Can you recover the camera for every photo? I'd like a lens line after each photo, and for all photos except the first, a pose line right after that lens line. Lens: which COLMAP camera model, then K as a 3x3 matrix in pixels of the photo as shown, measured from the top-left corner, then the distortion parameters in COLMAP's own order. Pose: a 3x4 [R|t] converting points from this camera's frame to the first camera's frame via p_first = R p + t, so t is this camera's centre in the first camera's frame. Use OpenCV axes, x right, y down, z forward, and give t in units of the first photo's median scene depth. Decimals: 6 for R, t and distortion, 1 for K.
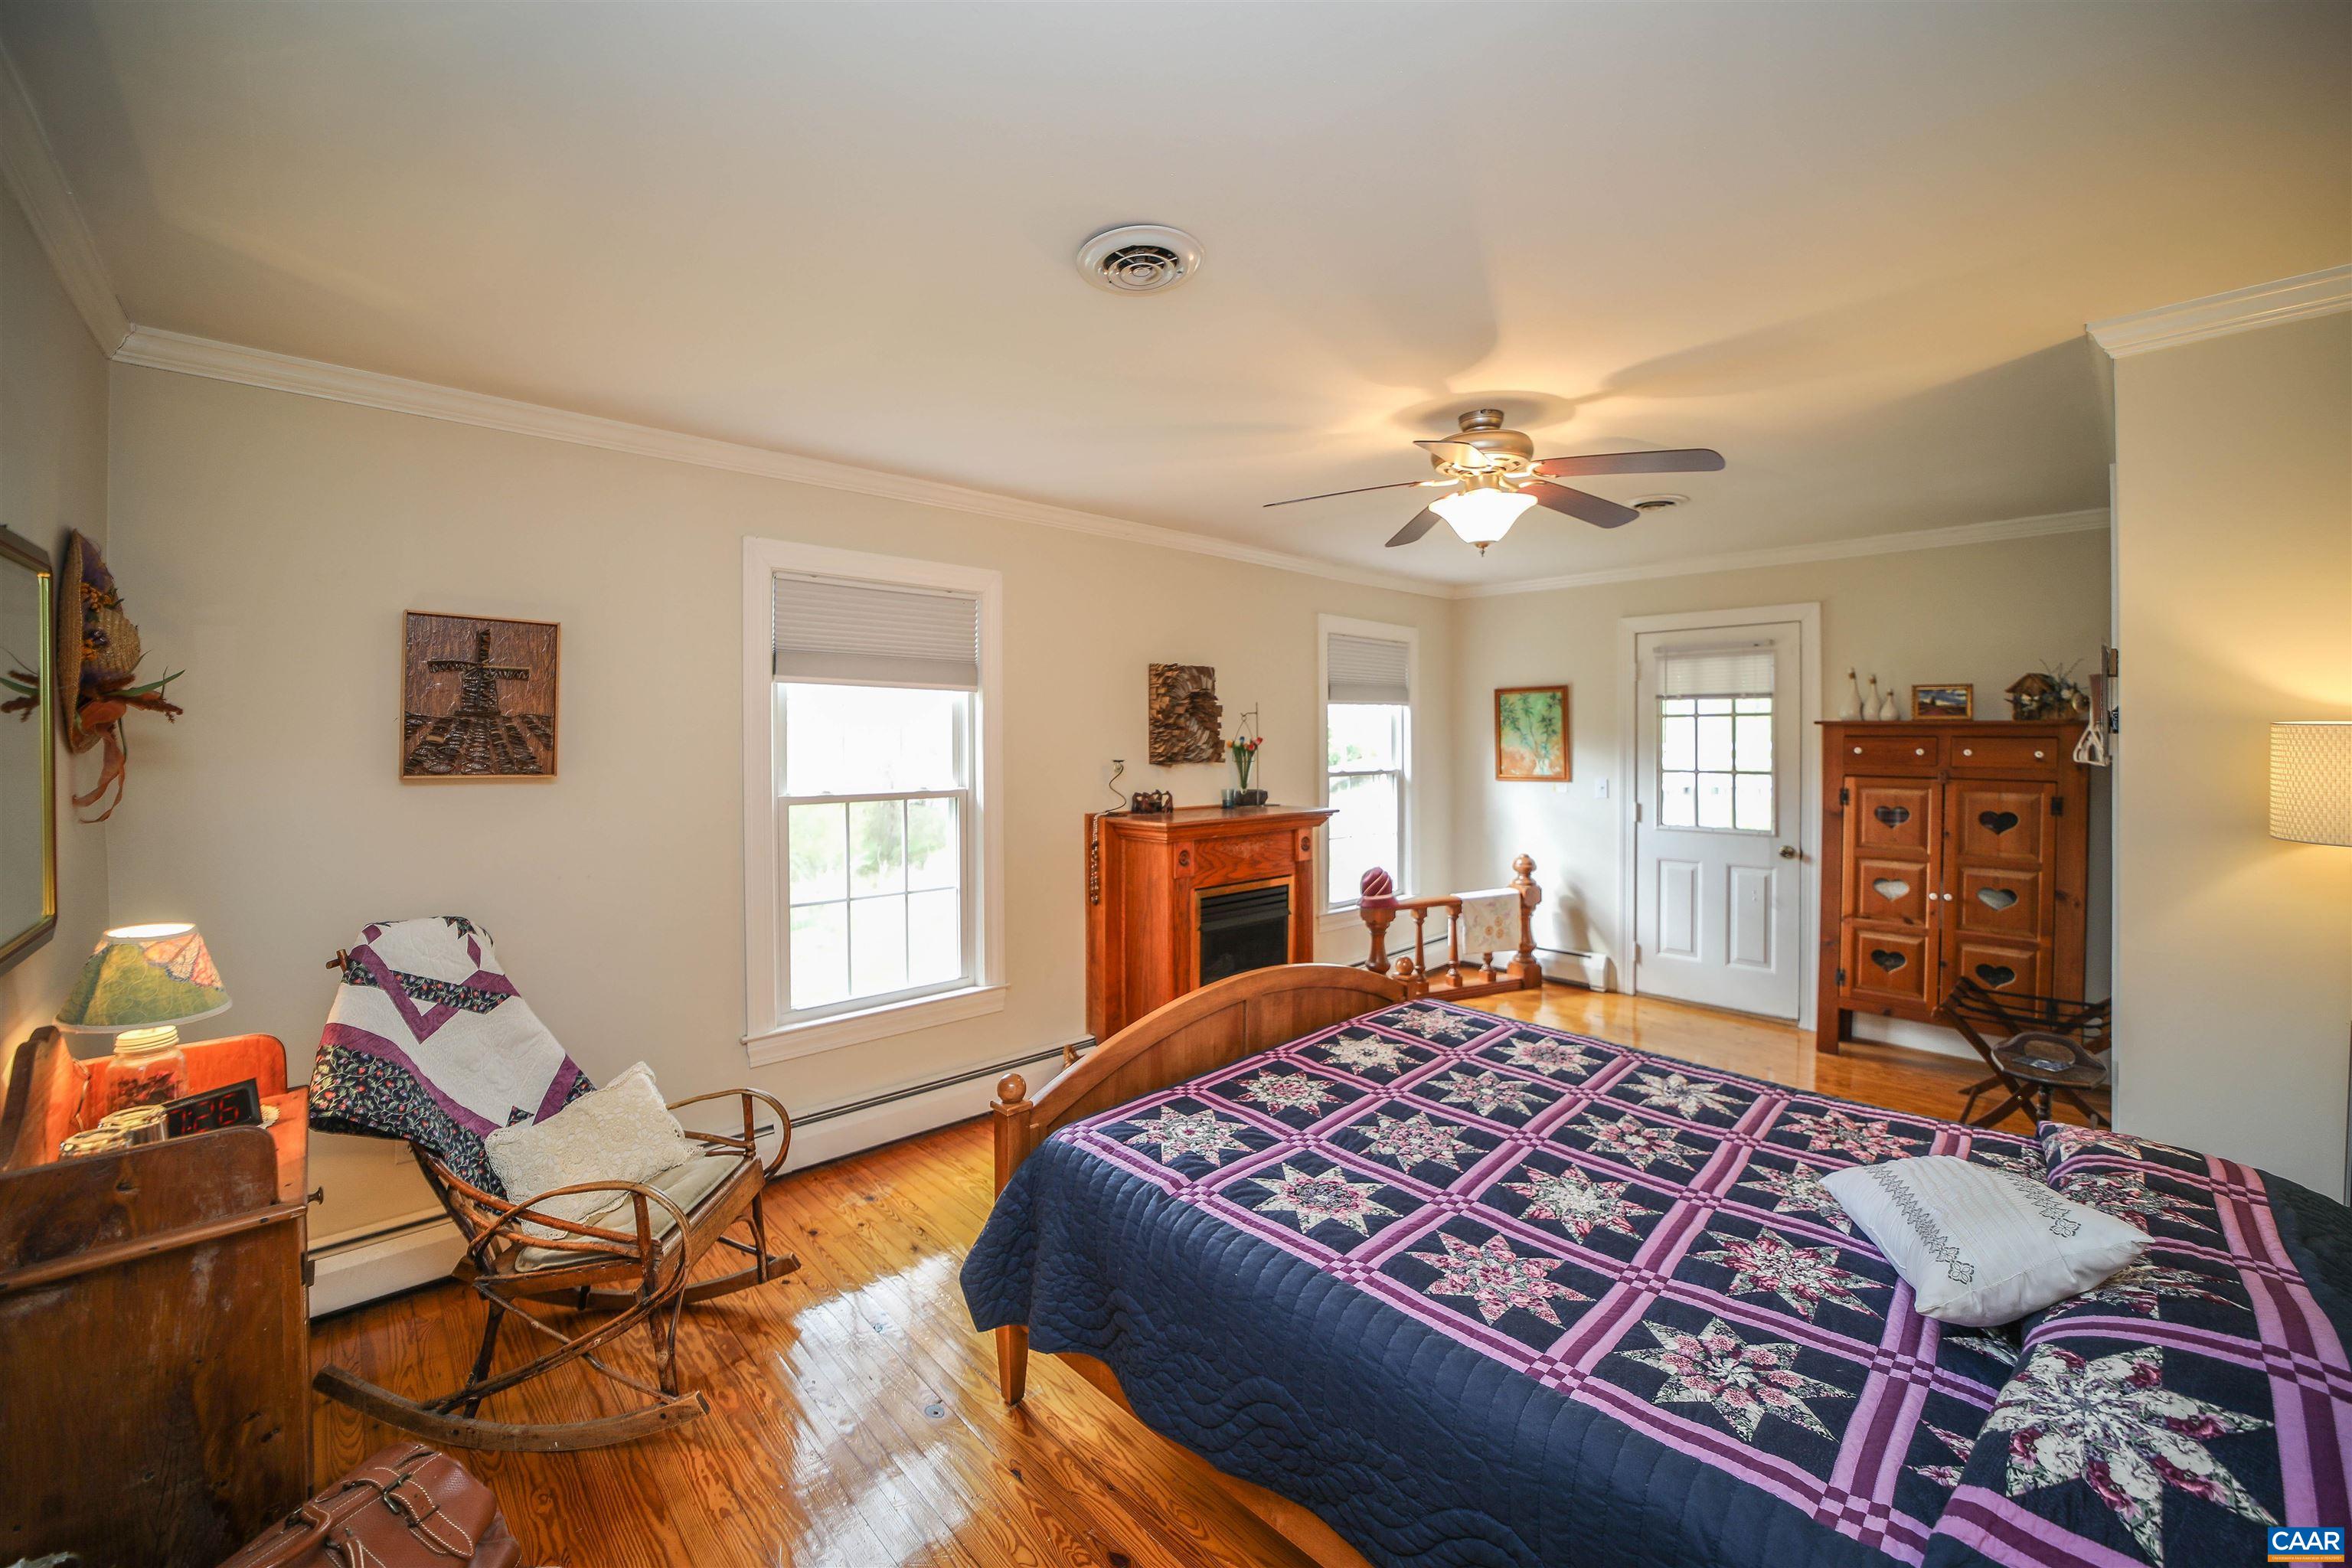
lens RADIAL K [[938.7, 0, 1176.0], [0, 938.7, 784.0], [0, 0, 1]] dist [-0.001475, 0.000208]
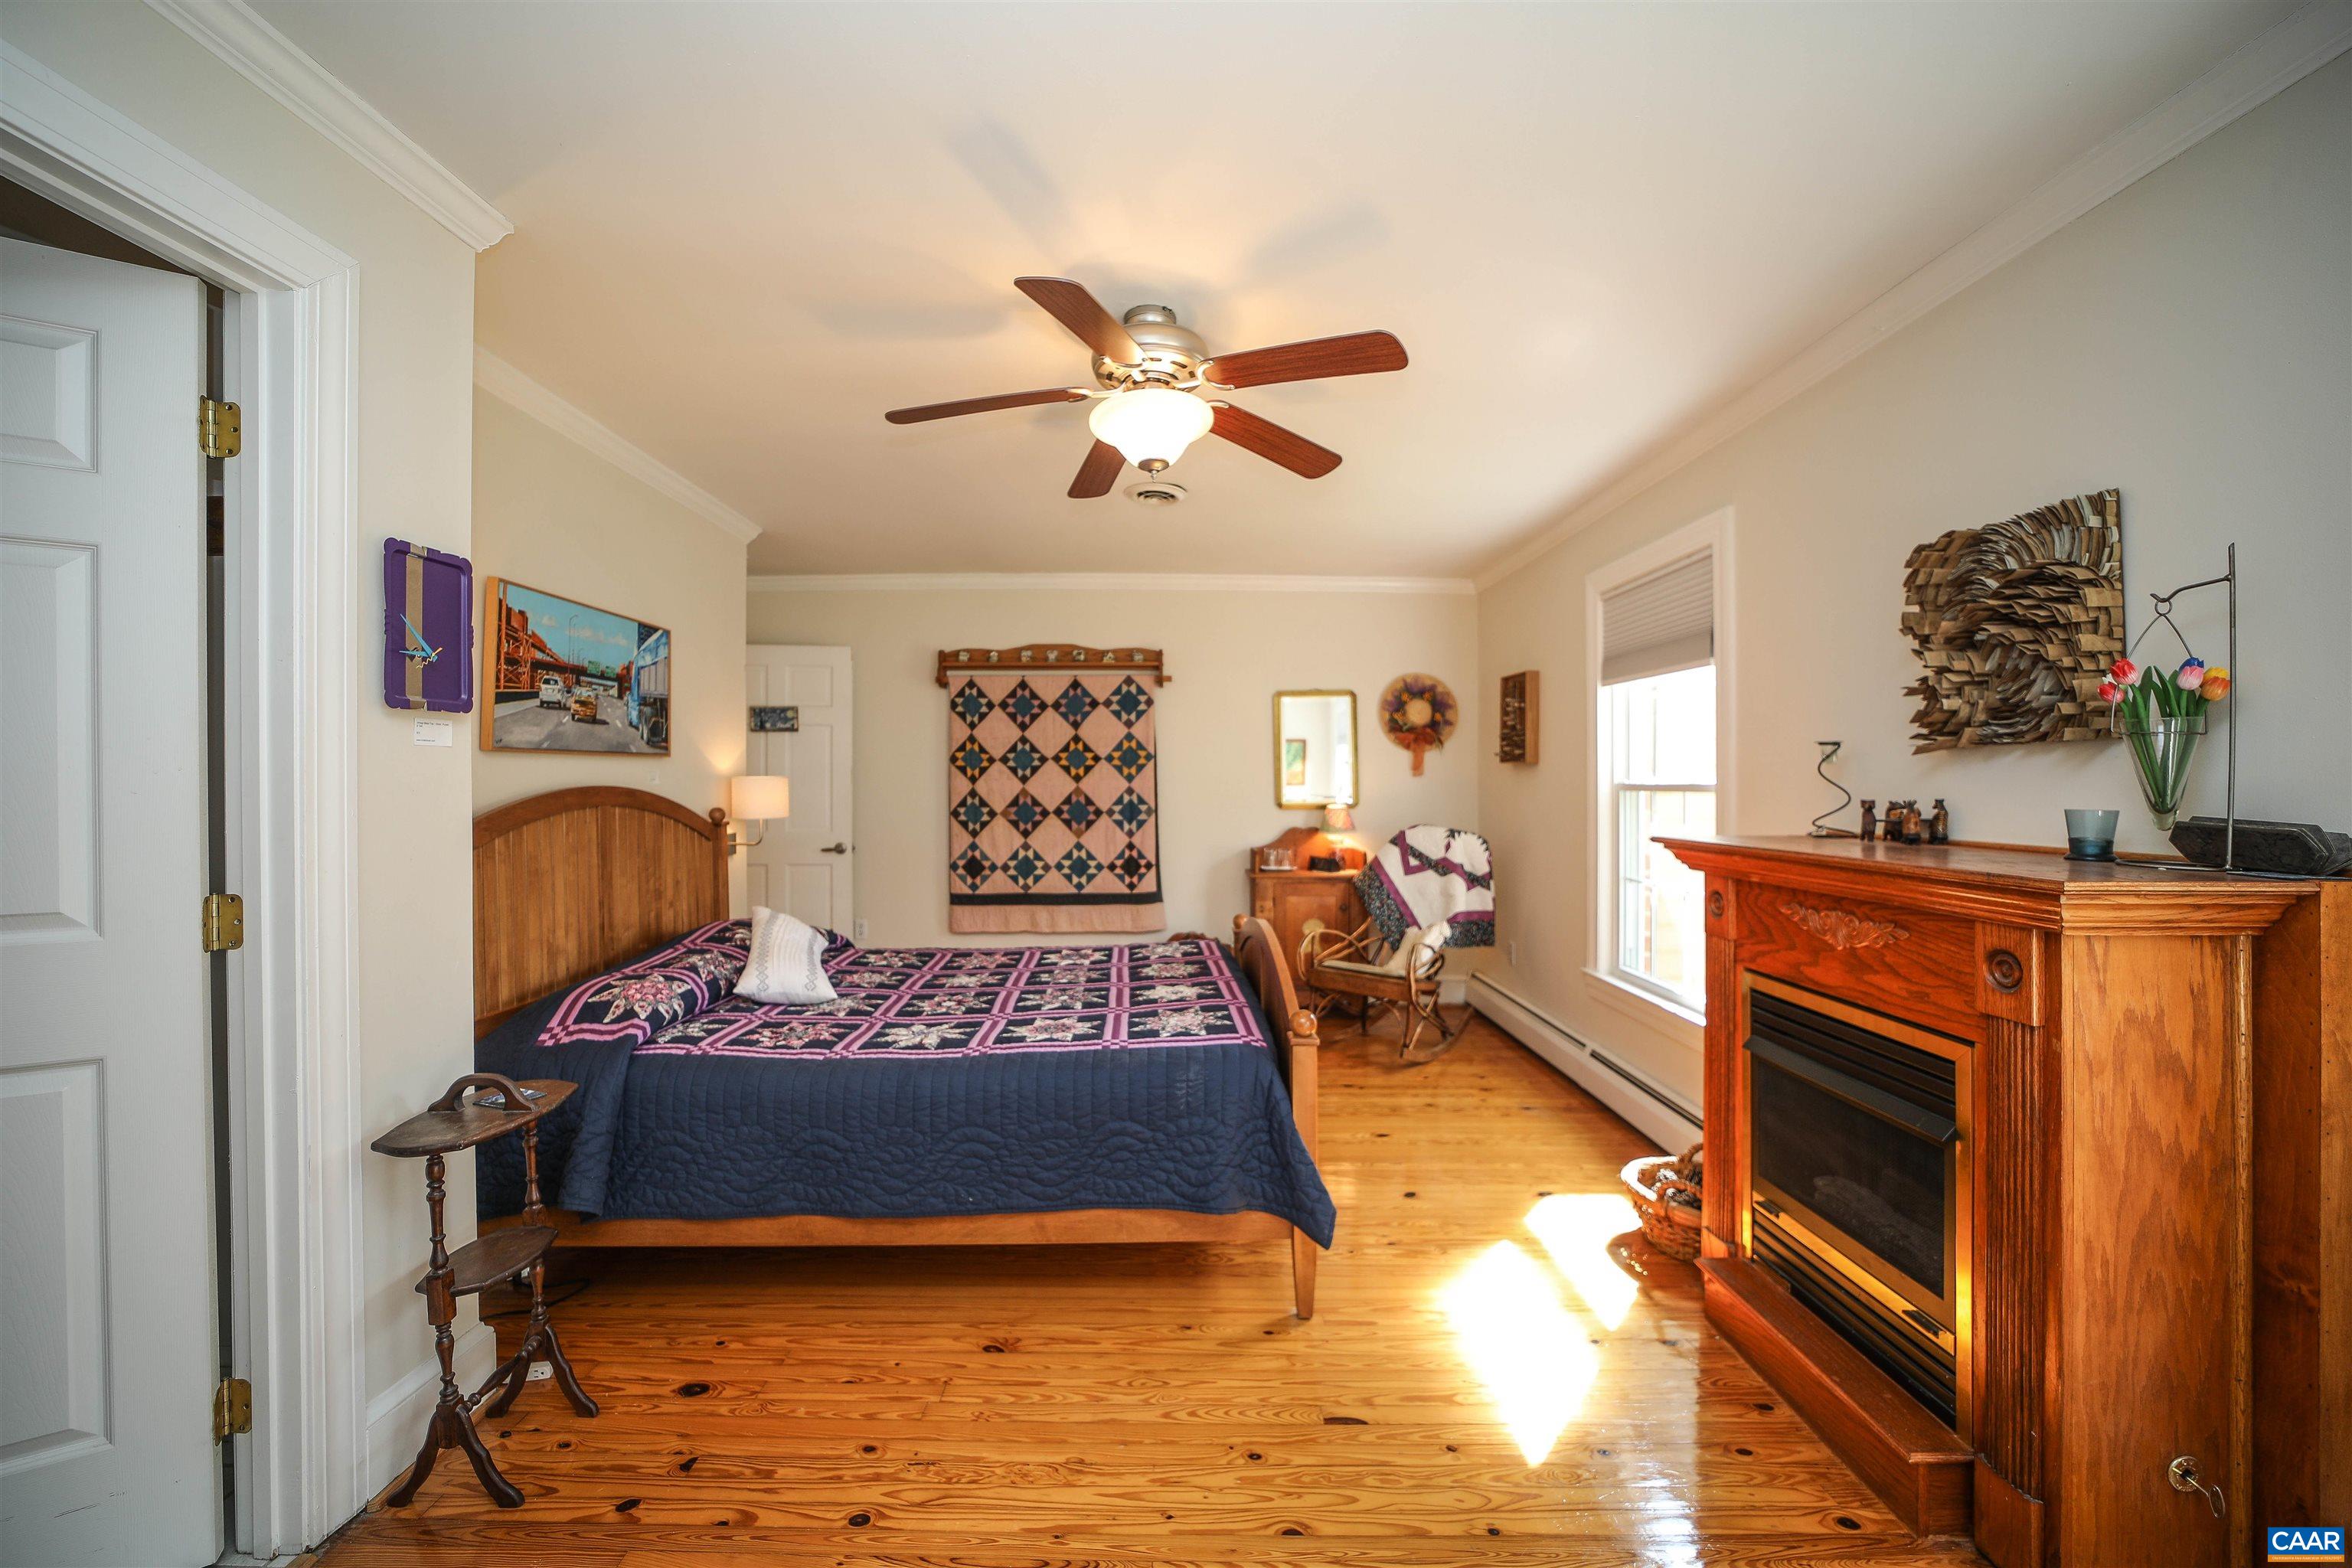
lens RADIAL K [[938.7, 0, 1176.0], [0, 938.7, 784.0], [0, 0, 1]] dist [-0.001475, 0.000208]
pose [[-0.675406, 0.015377, -0.737286, 0.842179], [-0.016717, 0.999206, 0.036153, -0.016353], [0.737256, 0.036744, -0.674613, 1.414181]]
